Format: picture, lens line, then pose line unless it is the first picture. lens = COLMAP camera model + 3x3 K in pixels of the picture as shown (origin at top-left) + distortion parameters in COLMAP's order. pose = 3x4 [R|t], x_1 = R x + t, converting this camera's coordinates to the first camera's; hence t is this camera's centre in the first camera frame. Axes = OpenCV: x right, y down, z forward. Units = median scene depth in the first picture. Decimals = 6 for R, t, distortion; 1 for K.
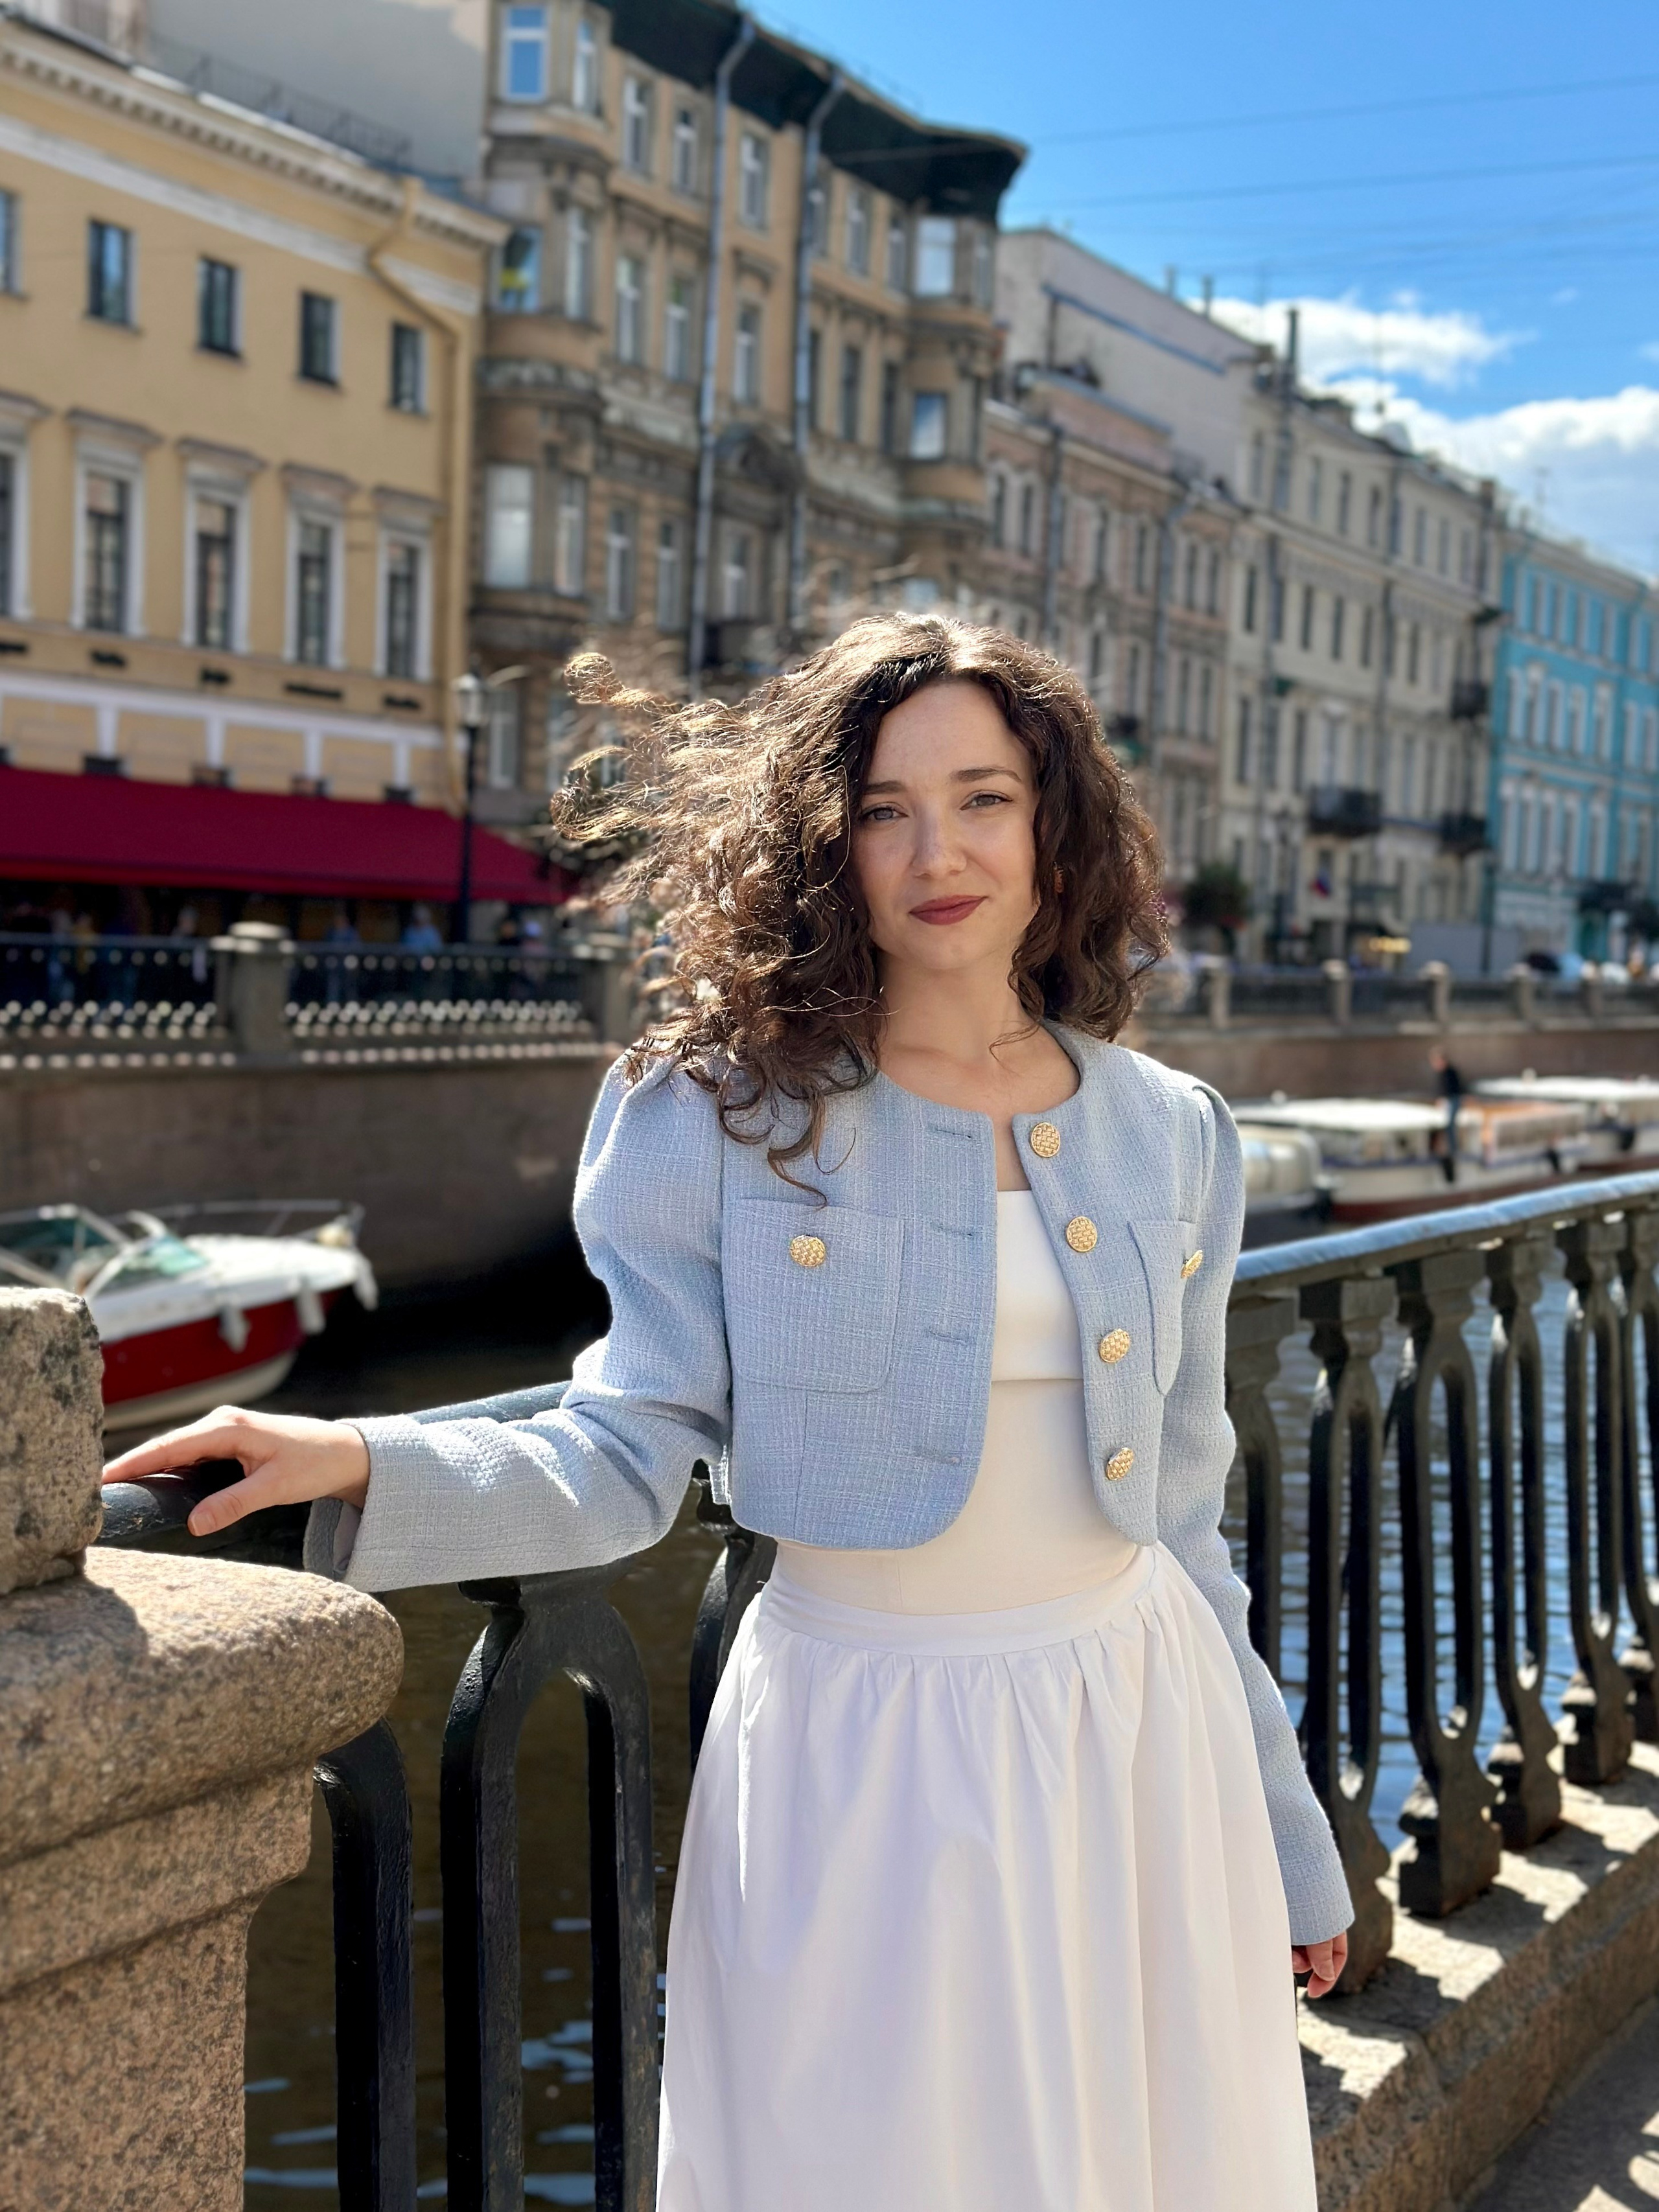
lens RADIAL K [[3176.0, 0, 829.5], [0, 3176.0, 1106.0], [0, 0, 1]] dist [0.213024, -0.399387]
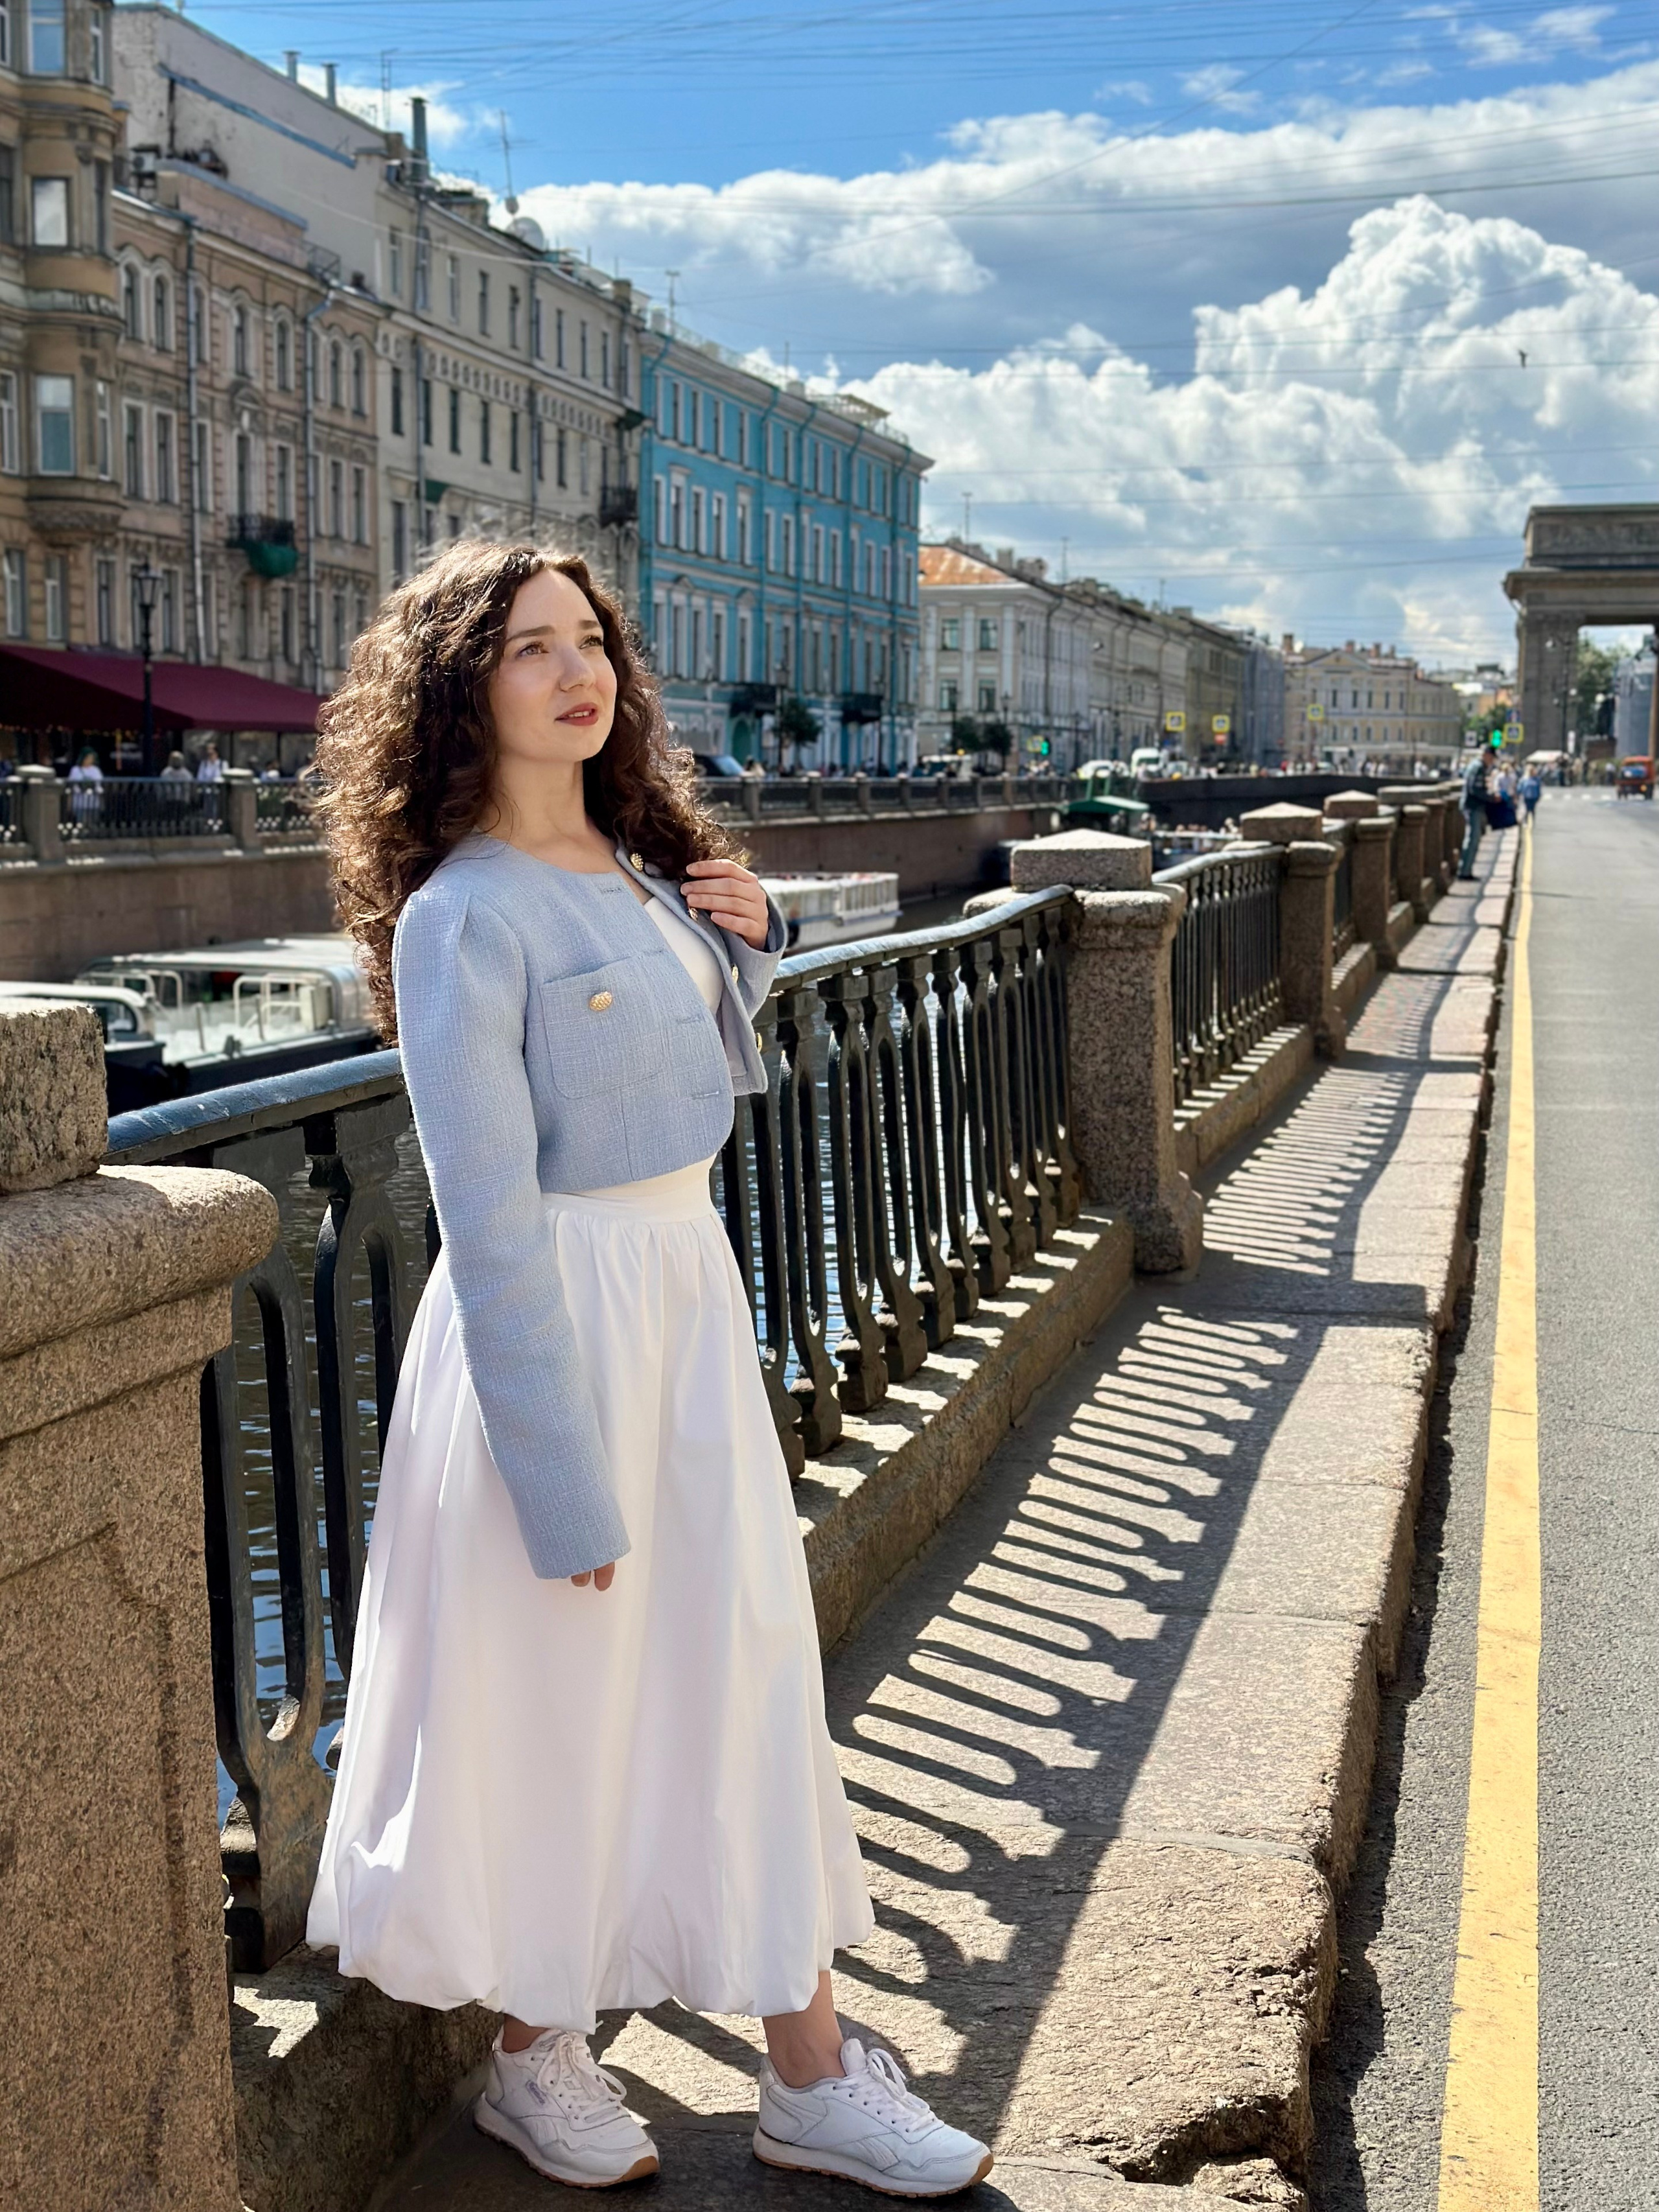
lens RADIAL K [[3205.0, 0, 794.4], [0, 3205.0, 1108.6], [0, 0, 1]] dist [0.219809, -0.452576]
pose [[0.968734, -0.054147, 0.242120, -0.004797], [0.039757, 0.997162, 0.063935, 0.000352], [-0.244895, -0.052310, 0.968137, -0.011691]]
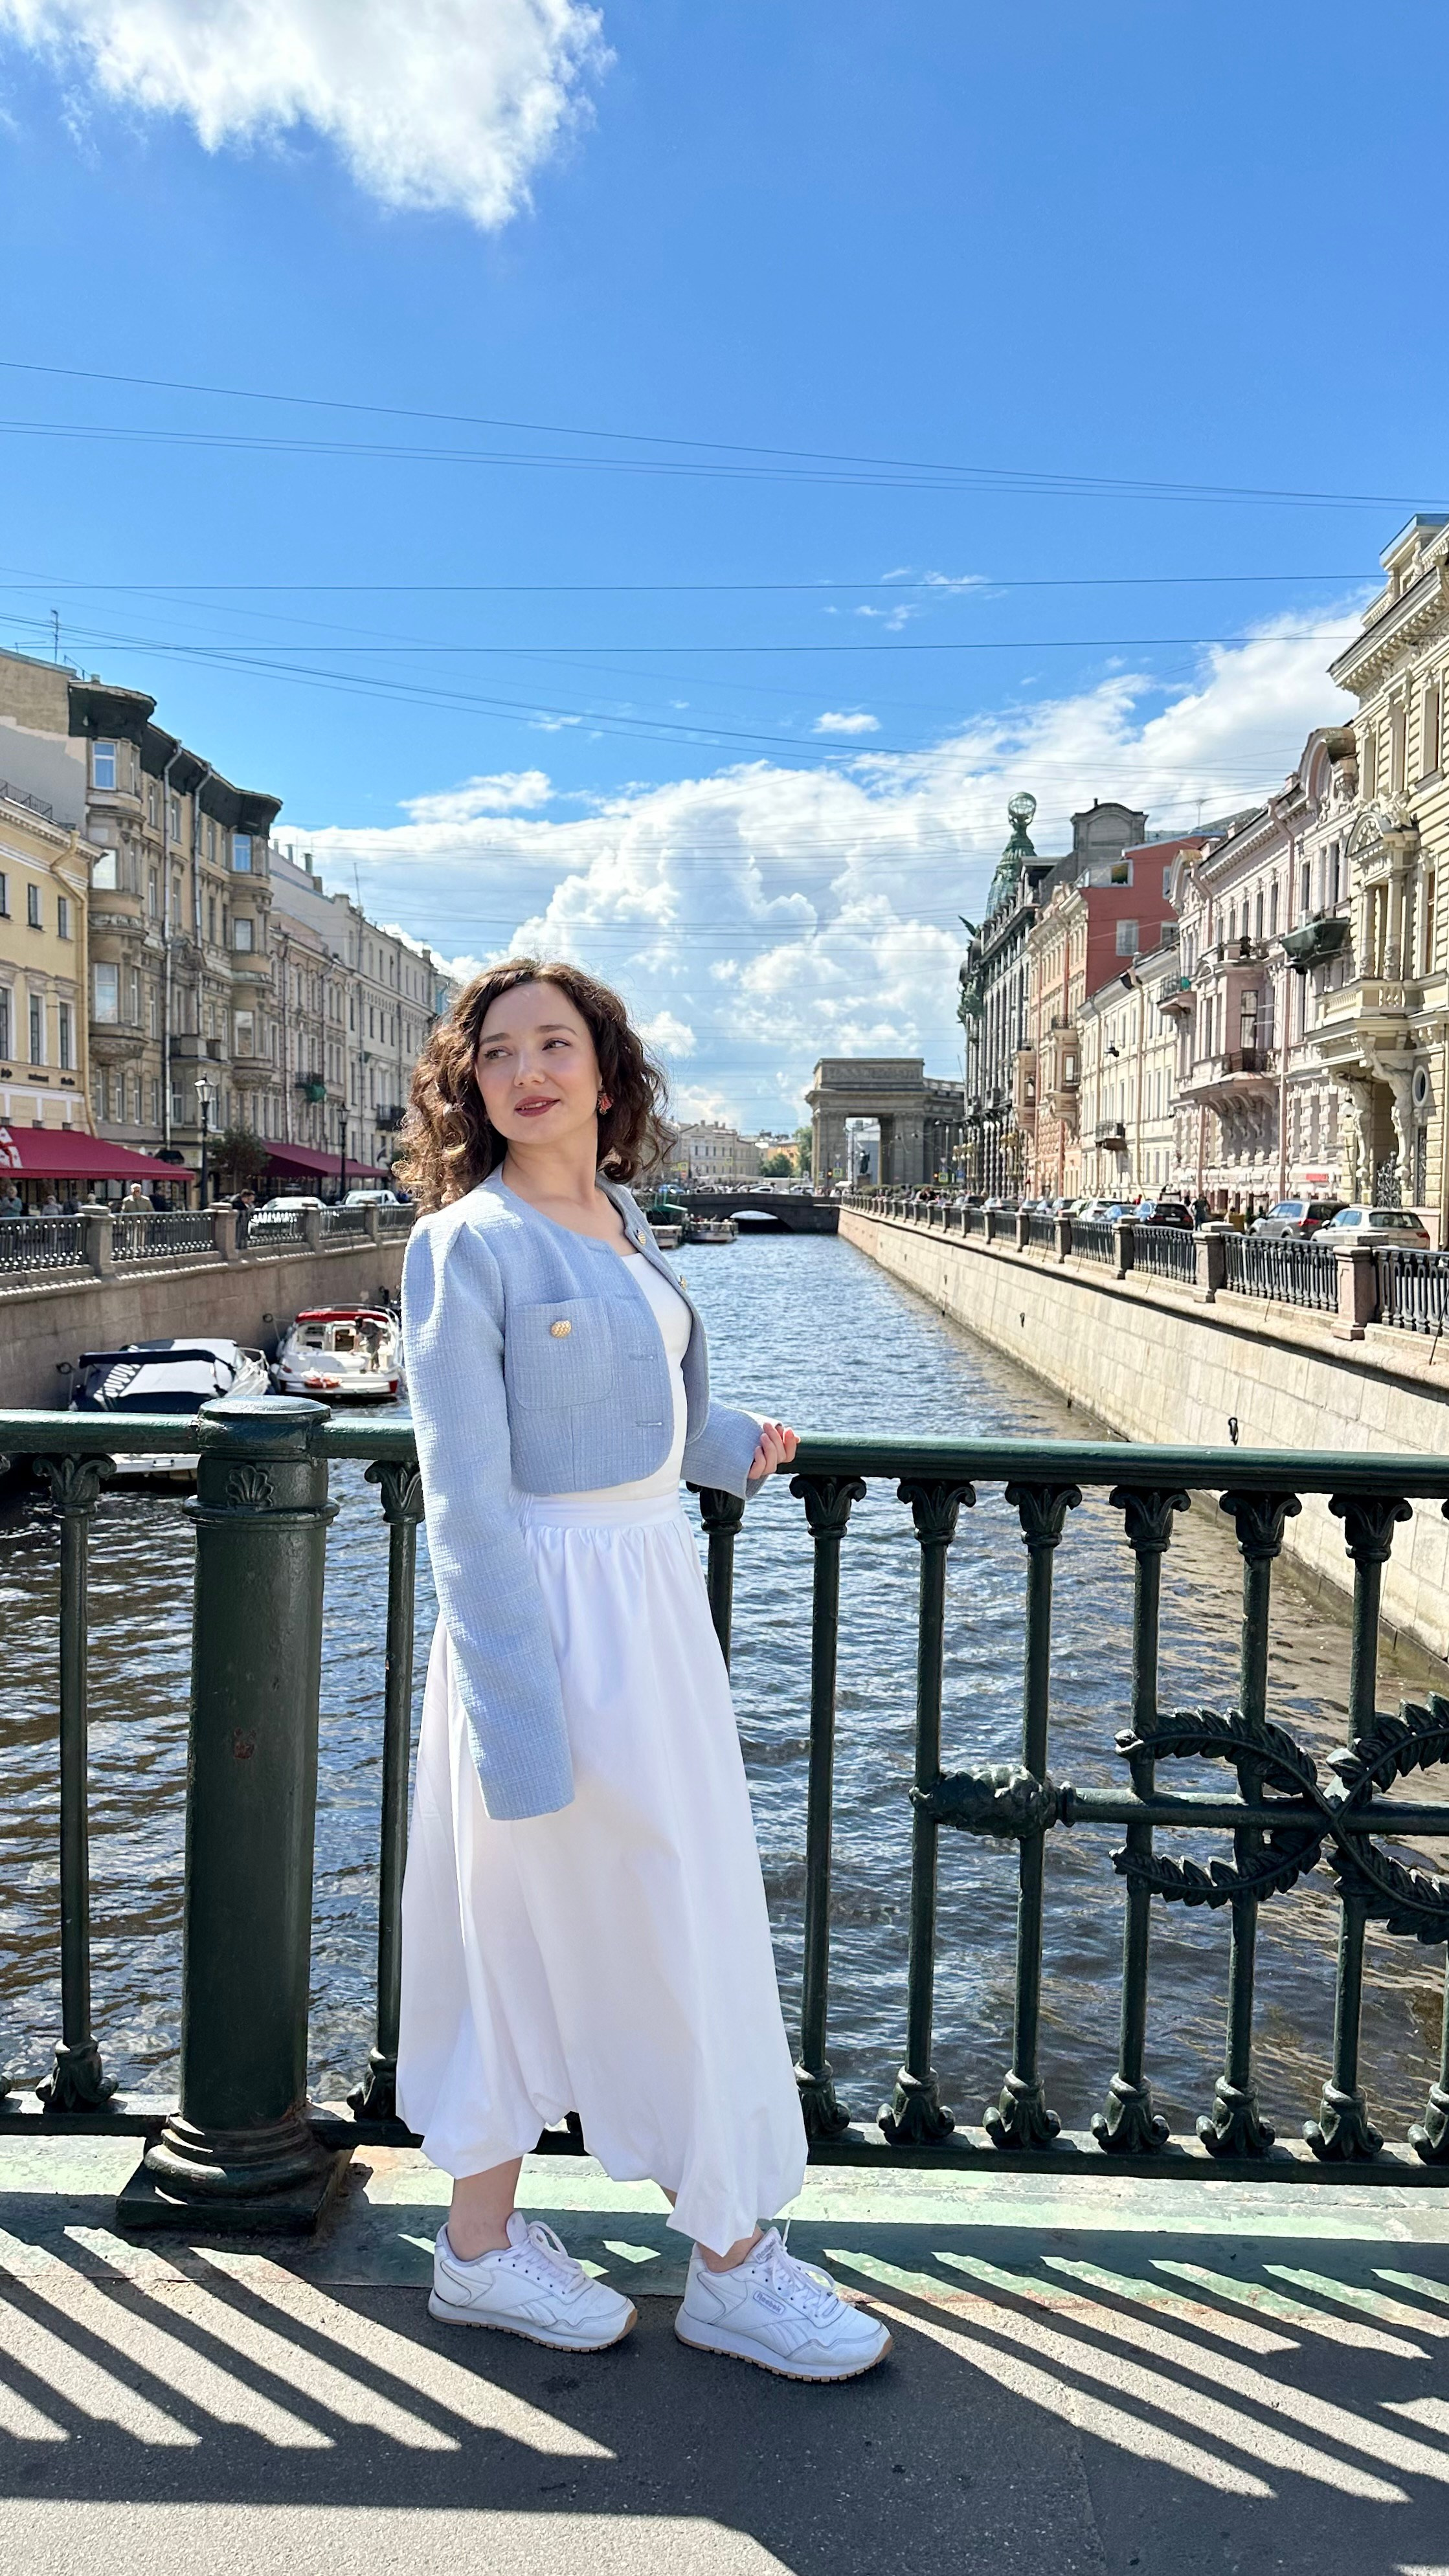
lens RADIAL K [[1779.4, 0, 724.5], [0, 1779.4, 1288.0], [0, 0, 1]] dist [0.036144, -0.000365]
pose [[0.907397, -0.050803, 0.417194, -0.172032], [0.045376, 0.998707, 0.022923, -0.001527], [-0.417819, -0.001870, 0.908528, -0.151531]]
